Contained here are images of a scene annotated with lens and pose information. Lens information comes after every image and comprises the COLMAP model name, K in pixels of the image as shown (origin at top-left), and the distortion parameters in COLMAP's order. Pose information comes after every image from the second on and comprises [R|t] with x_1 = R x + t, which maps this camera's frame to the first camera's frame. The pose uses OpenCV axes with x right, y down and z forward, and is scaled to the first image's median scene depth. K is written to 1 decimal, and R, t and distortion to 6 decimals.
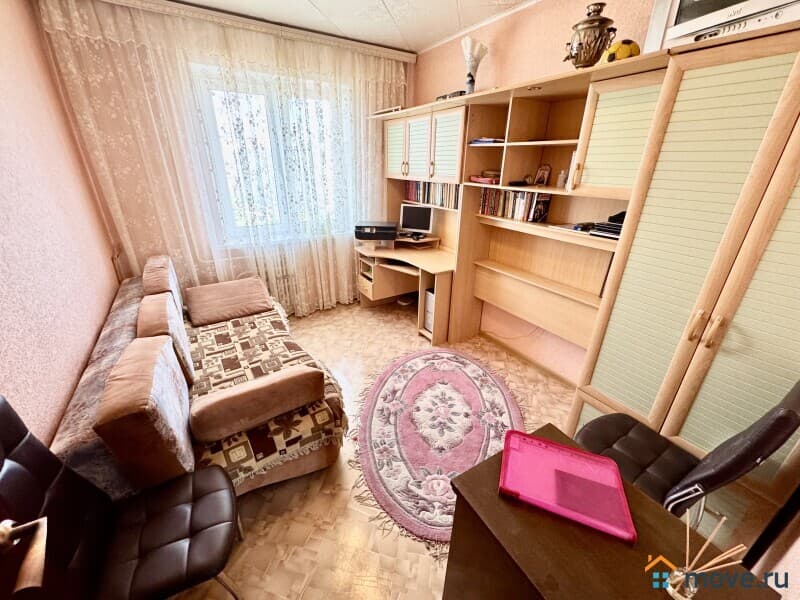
lens RADIAL K [[323.0, 0, 400.0], [0, 323.0, 300.0], [0, 0, 1]] dist [-0.000468, 0.000005]
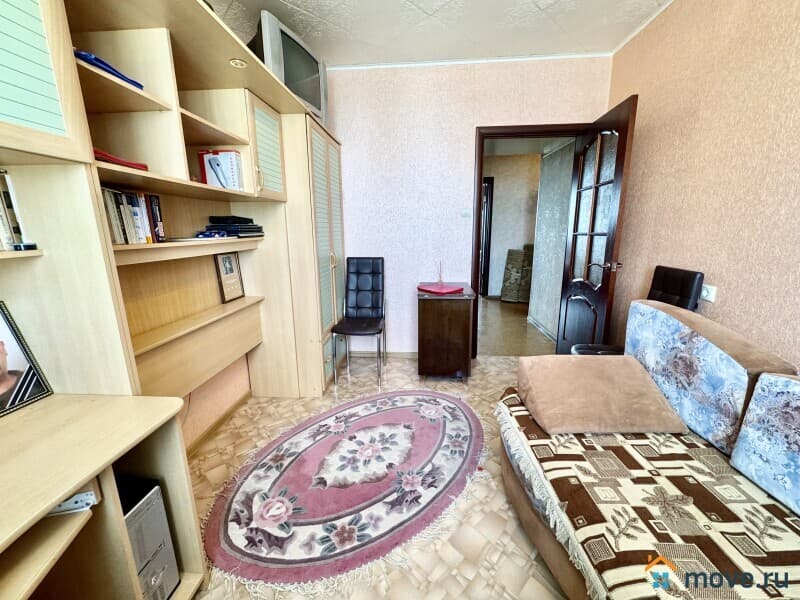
lens RADIAL K [[323.0, 0, 400.0], [0, 323.0, 300.0], [0, 0, 1]] dist [-0.000468, 0.000005]
pose [[-0.813442, -0.130024, 0.566926, -0.362074], [0.230841, 0.822476, 0.519852, -0.396239], [-0.533876, 0.553740, -0.639022, 1.307502]]
